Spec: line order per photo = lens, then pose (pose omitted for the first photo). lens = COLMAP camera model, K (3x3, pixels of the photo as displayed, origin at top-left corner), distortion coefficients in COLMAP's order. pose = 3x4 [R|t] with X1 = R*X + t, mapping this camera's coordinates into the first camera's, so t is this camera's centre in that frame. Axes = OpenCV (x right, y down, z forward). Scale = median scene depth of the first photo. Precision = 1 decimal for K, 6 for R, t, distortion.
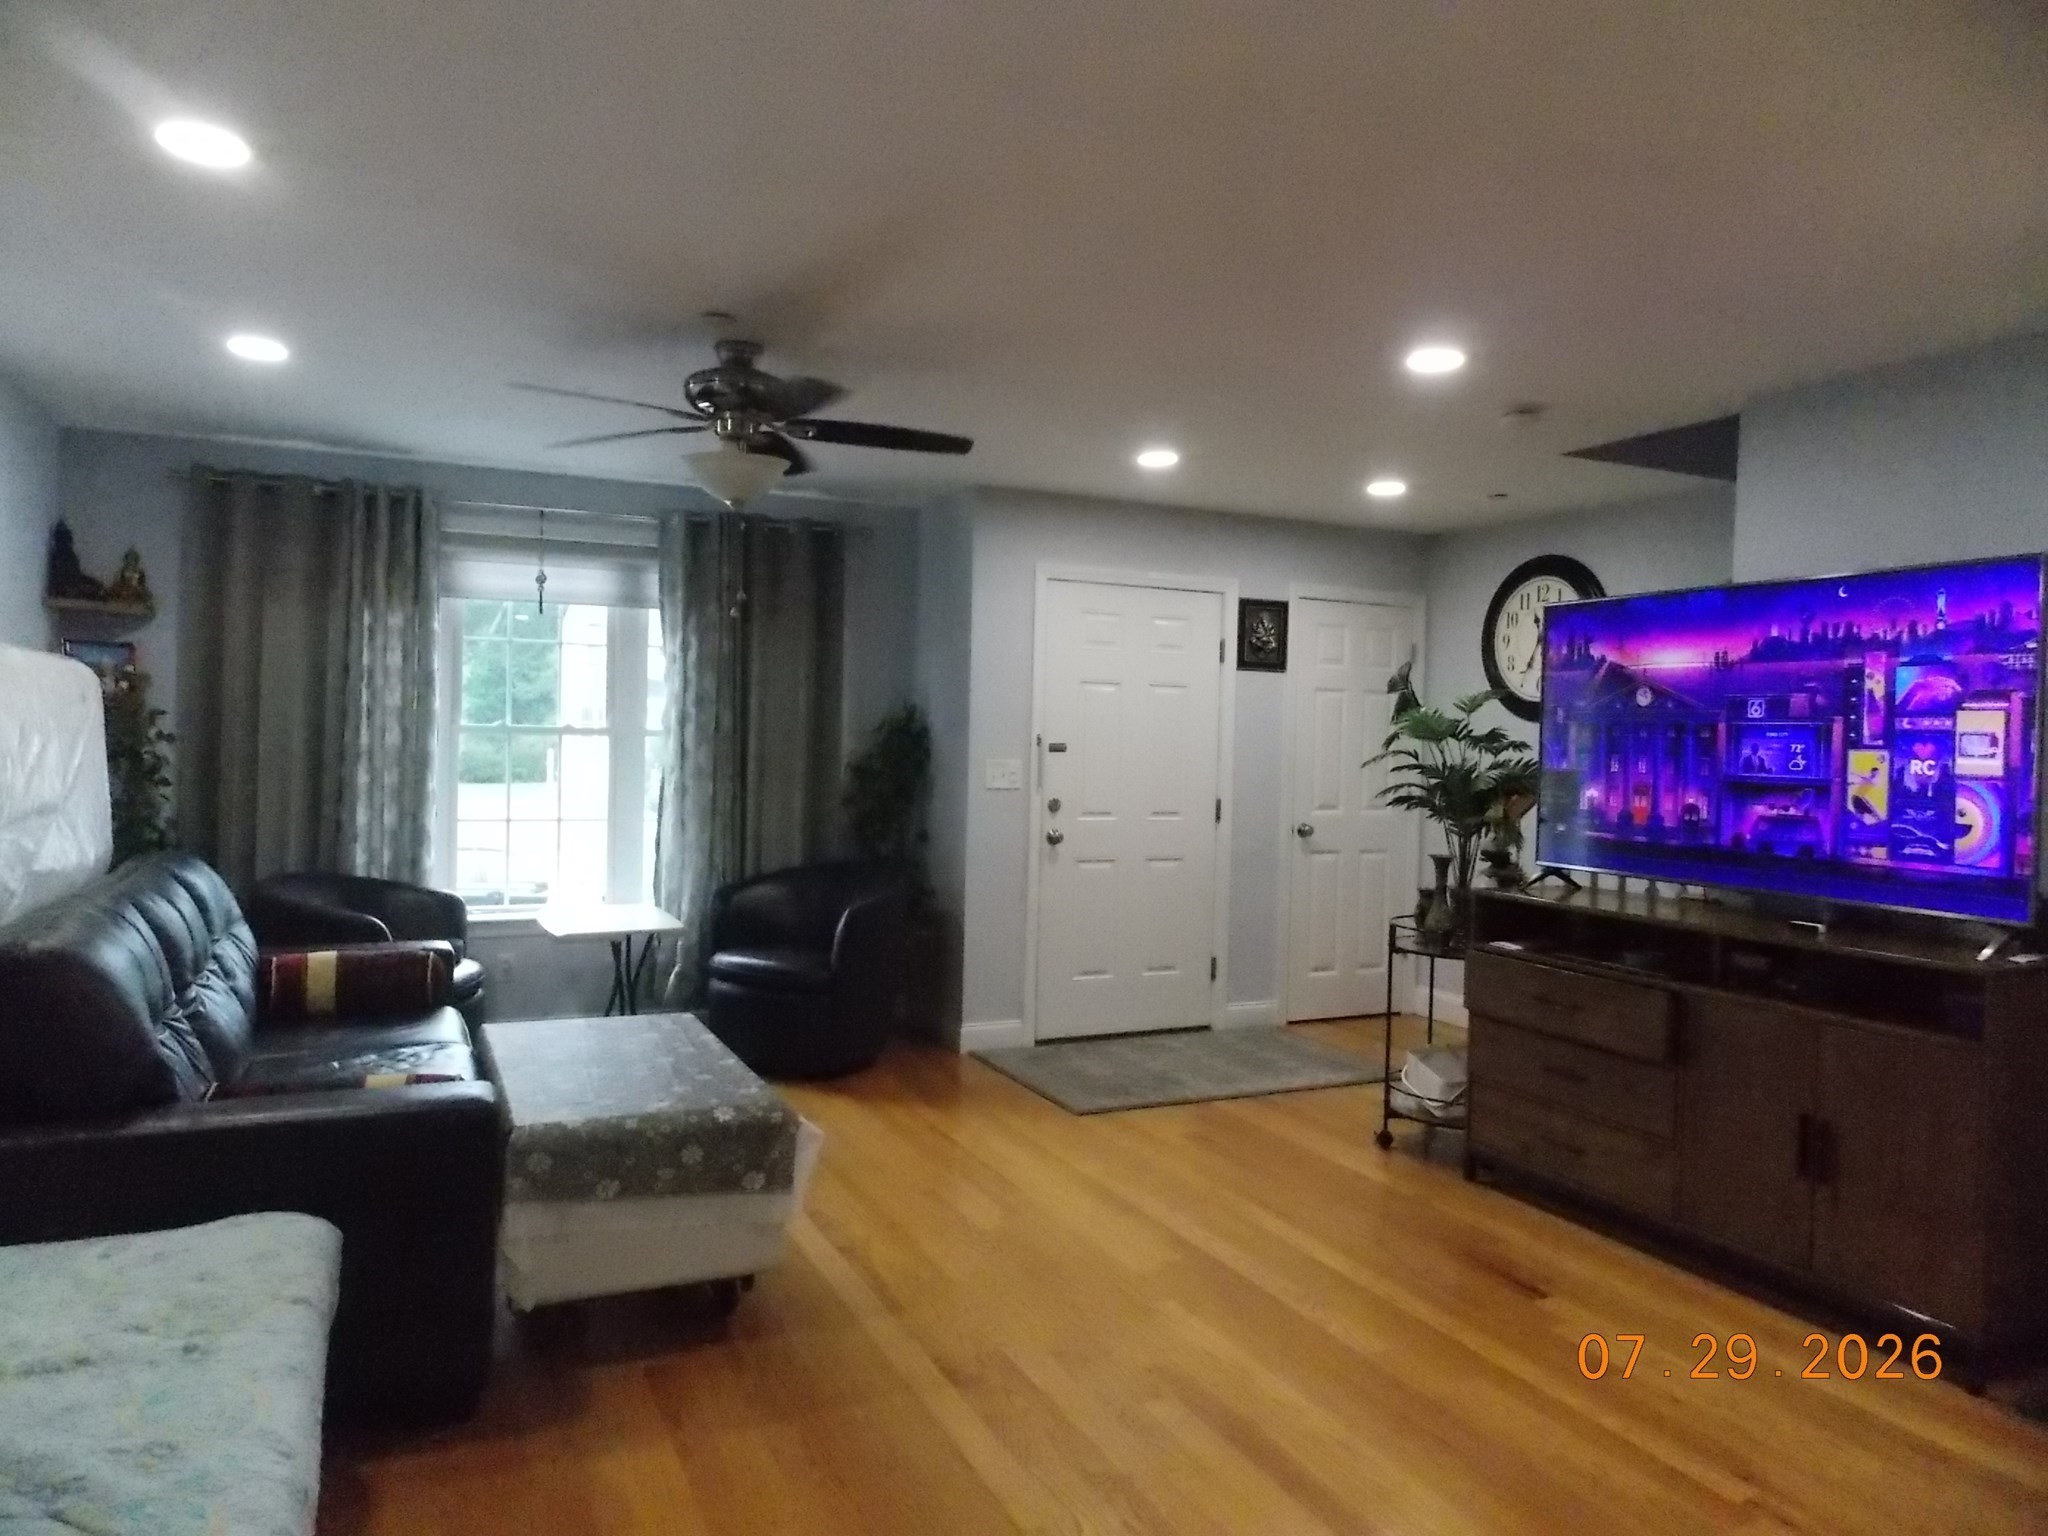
lens RADIAL K [[1392.5, 0, 1024.0], [0, 1392.5, 768.0], [0, 0, 1]] dist [0.008635, 0.001995]
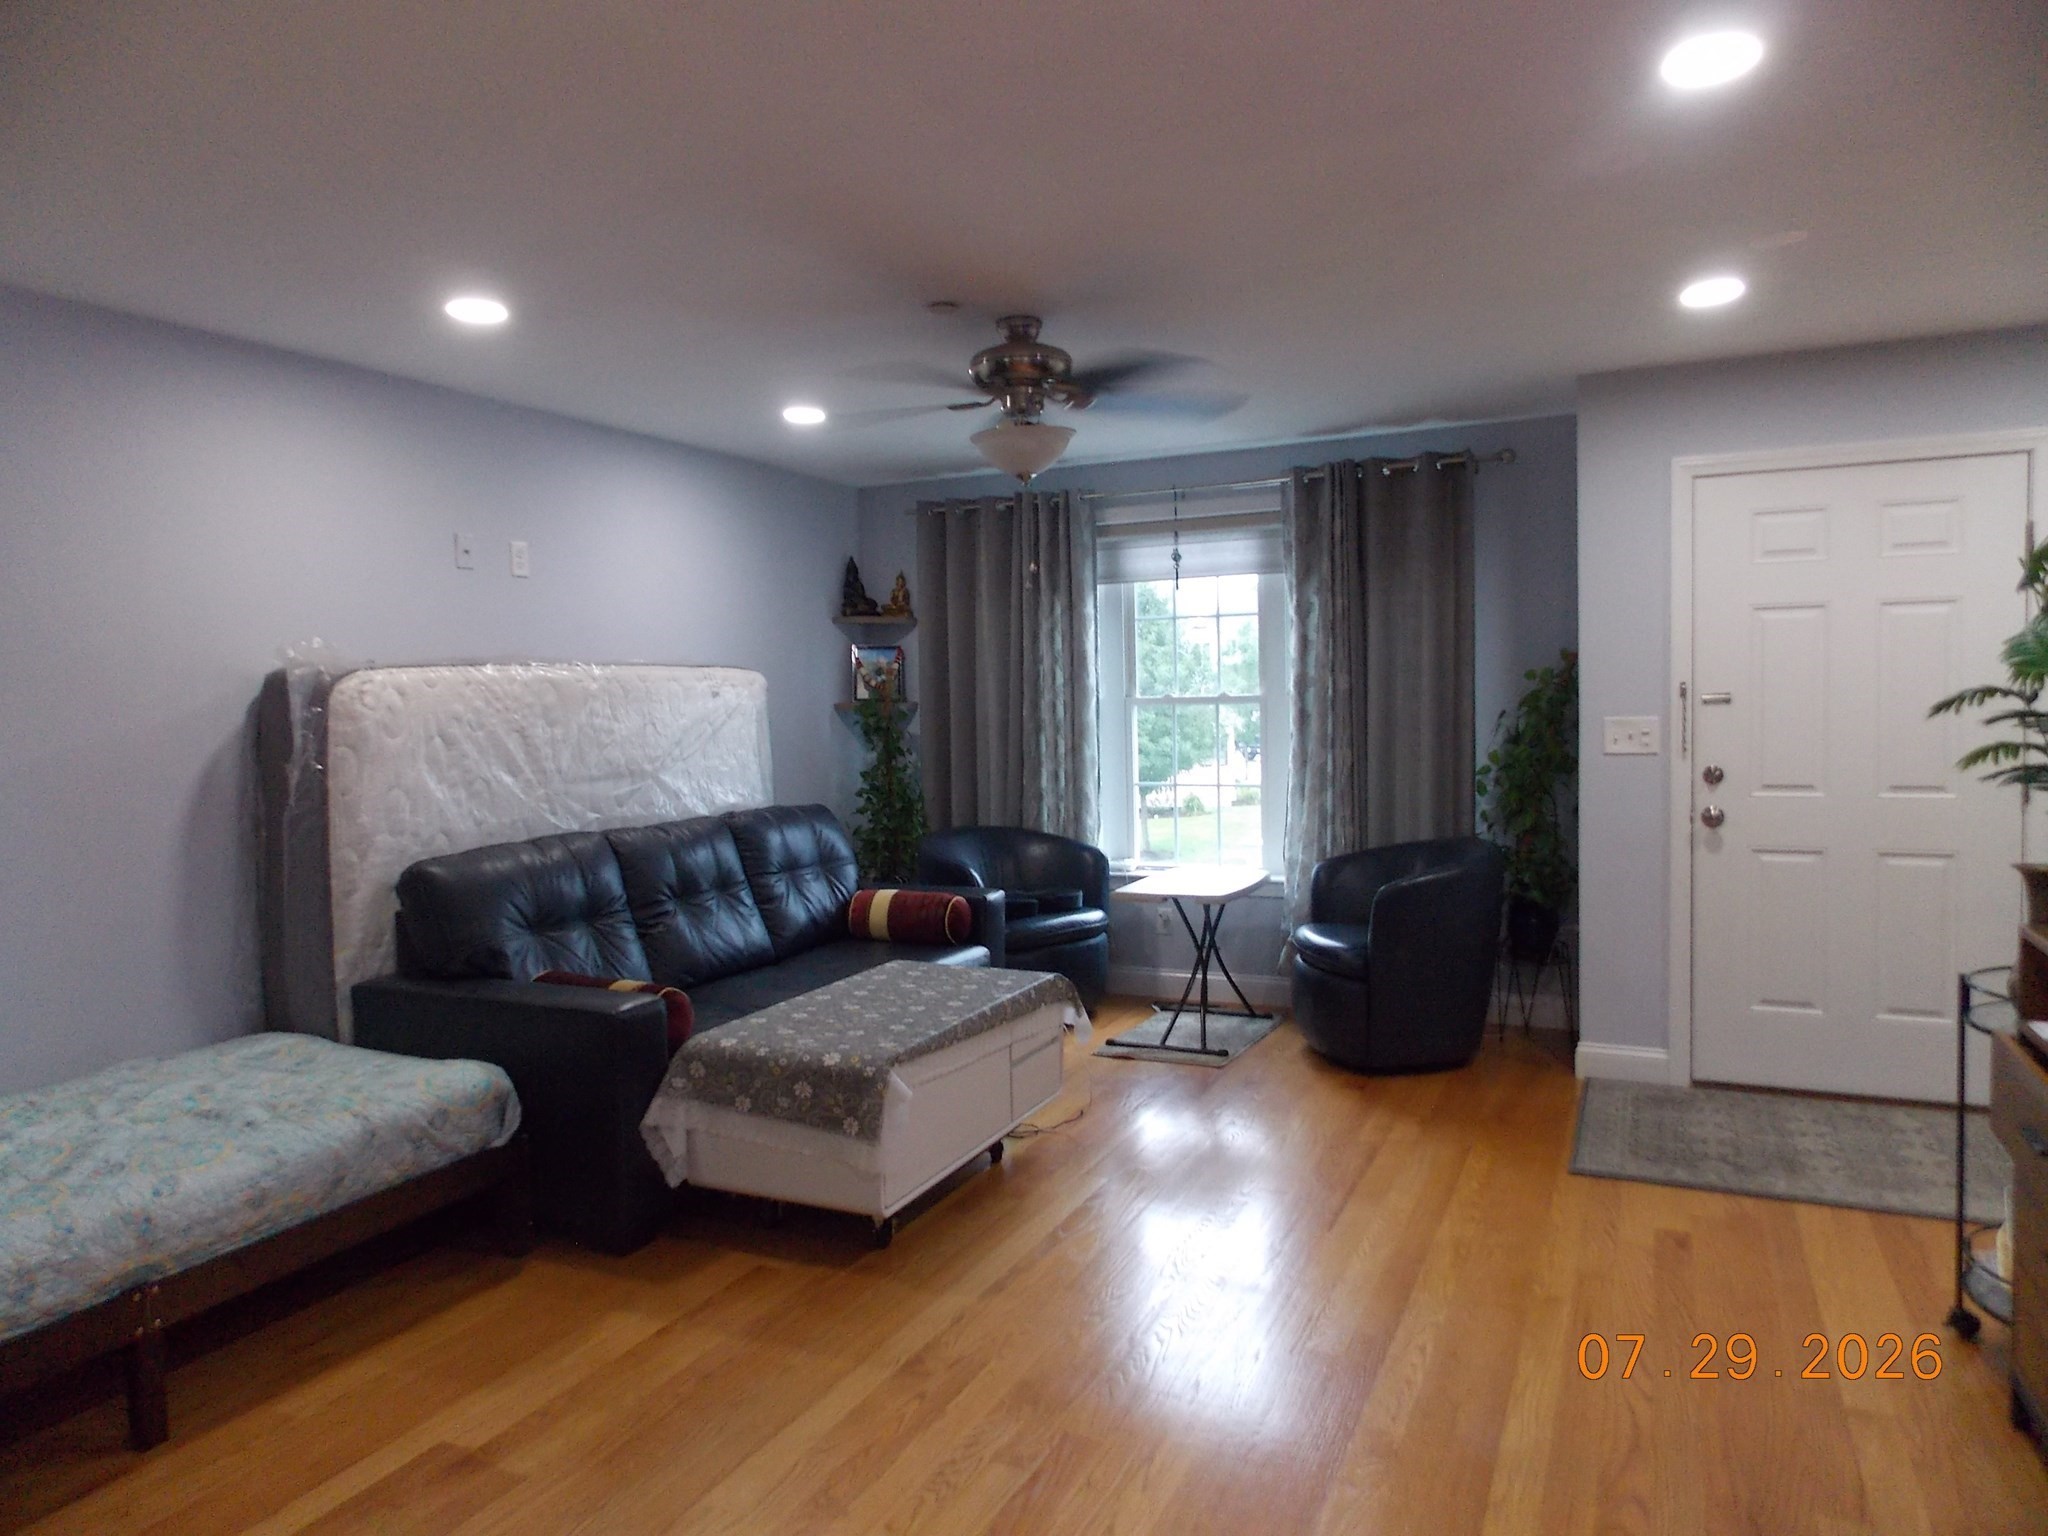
lens RADIAL K [[1392.5, 0, 1024.0], [0, 1392.5, 768.0], [0, 0, 1]] dist [0.008635, 0.001995]
pose [[0.622156, 0.003995, -0.782883, 0.451249], [0.017782, 0.999657, 0.019233, 0.001758], [0.782691, -0.025887, 0.621872, 0.277170]]
